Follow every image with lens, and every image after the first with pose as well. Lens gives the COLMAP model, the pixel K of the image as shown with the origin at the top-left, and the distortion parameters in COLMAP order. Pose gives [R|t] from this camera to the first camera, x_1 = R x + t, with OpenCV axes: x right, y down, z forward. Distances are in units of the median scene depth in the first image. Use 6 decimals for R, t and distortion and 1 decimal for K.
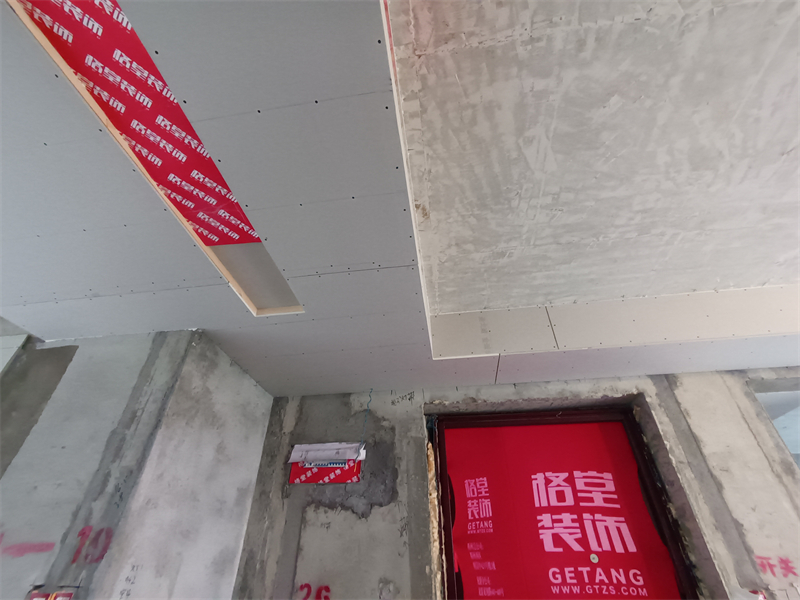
lens RADIAL K [[364.1, 0, 398.1], [0, 364.1, 303.9], [0, 0, 1]] dist [-0.004734, 0.000517]
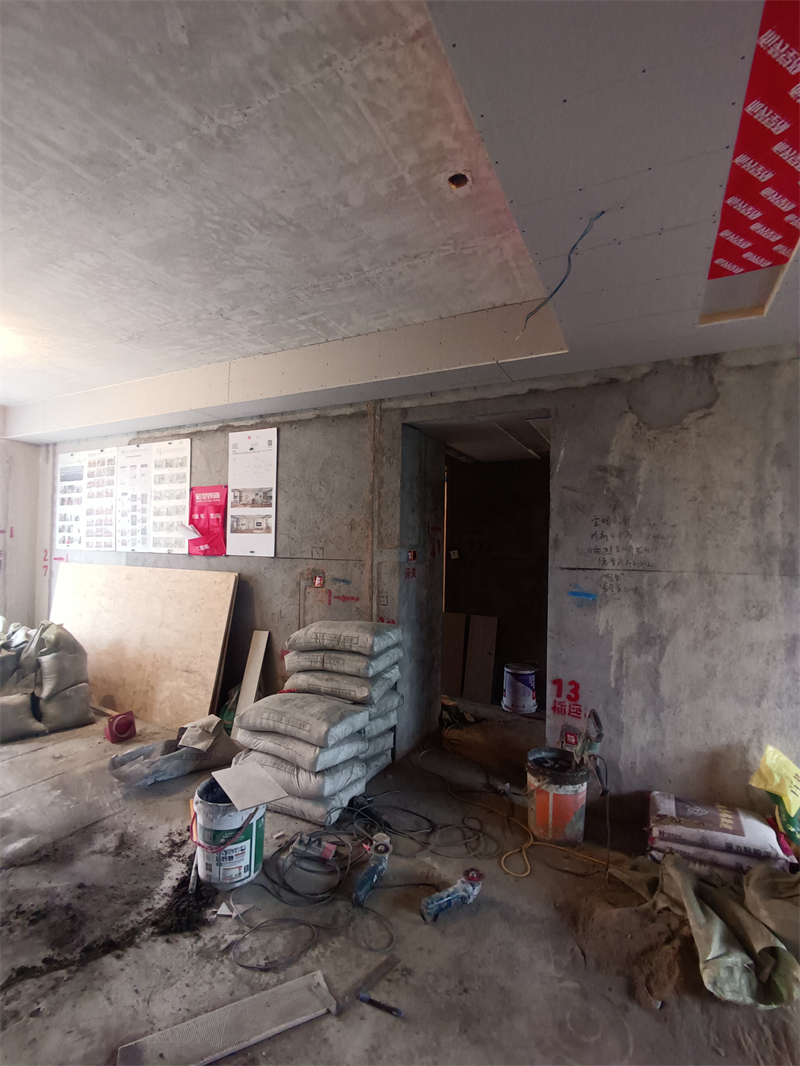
lens RADIAL K [[492.0, 0, 404.4], [0, 492.0, 537.8], [0, 0, 1]] dist [-0.004245, -0.000452]
pose [[-0.947501, -0.016233, 0.319341, -0.127366], [-0.207563, 0.790920, -0.575642, 0.502491], [-0.243229, -0.611705, -0.752766, 0.667050]]
